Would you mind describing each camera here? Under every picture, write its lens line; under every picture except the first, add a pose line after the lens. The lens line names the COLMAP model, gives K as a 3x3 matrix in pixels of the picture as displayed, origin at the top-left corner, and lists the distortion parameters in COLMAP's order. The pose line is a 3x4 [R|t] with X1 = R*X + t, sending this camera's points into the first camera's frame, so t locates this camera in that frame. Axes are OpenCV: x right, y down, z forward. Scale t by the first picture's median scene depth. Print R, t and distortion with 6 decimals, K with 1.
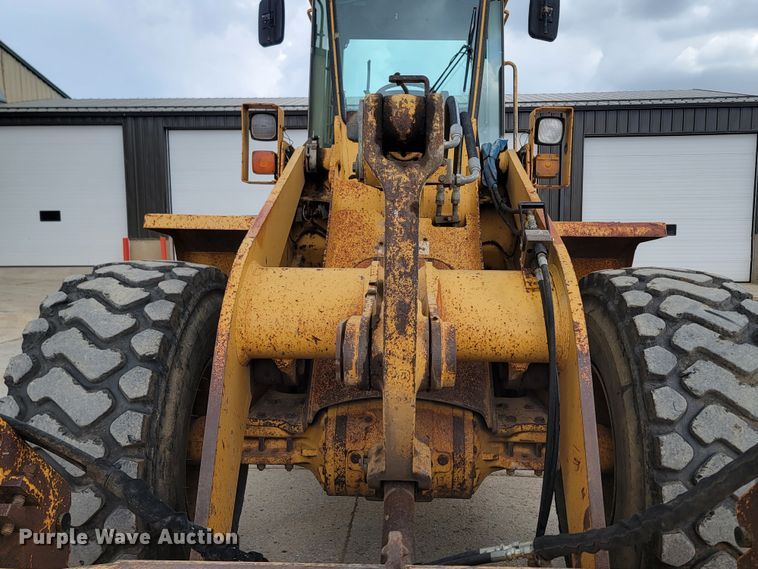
lens RADIAL K [[608.6, 0, 403.8], [0, 608.6, 284.7], [0, 0, 1]] dist [0.120688, -0.166628]
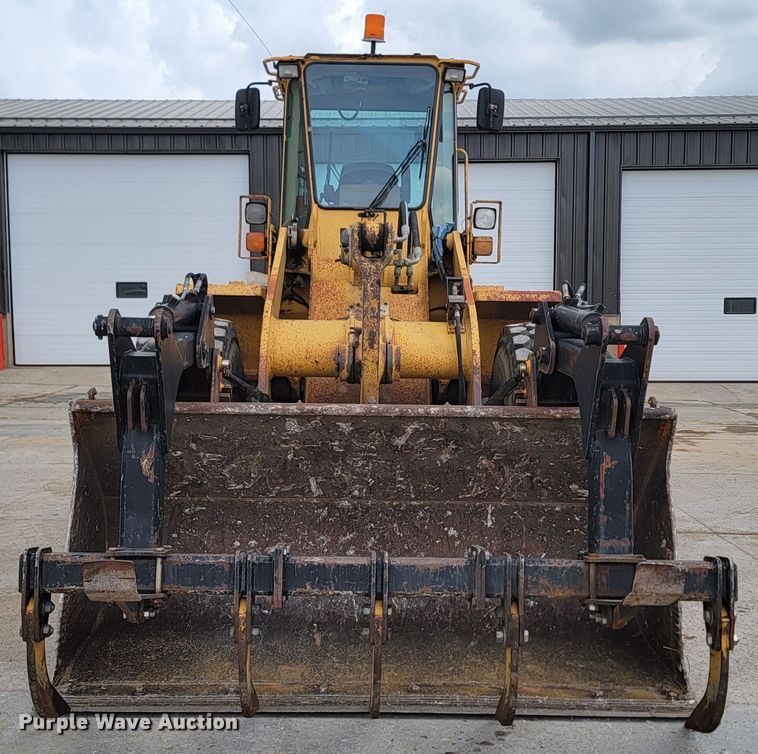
lens RADIAL K [[1117.4, 0, 379.0], [0, 1117.4, 377.0], [0, 0, 1]] dist [0.073987, -0.017901]
pose [[0.999761, 0.001083, 0.021852, -0.033198], [-0.000481, 0.999621, -0.027541, 0.157765], [-0.021873, 0.027524, 0.999382, -1.469740]]
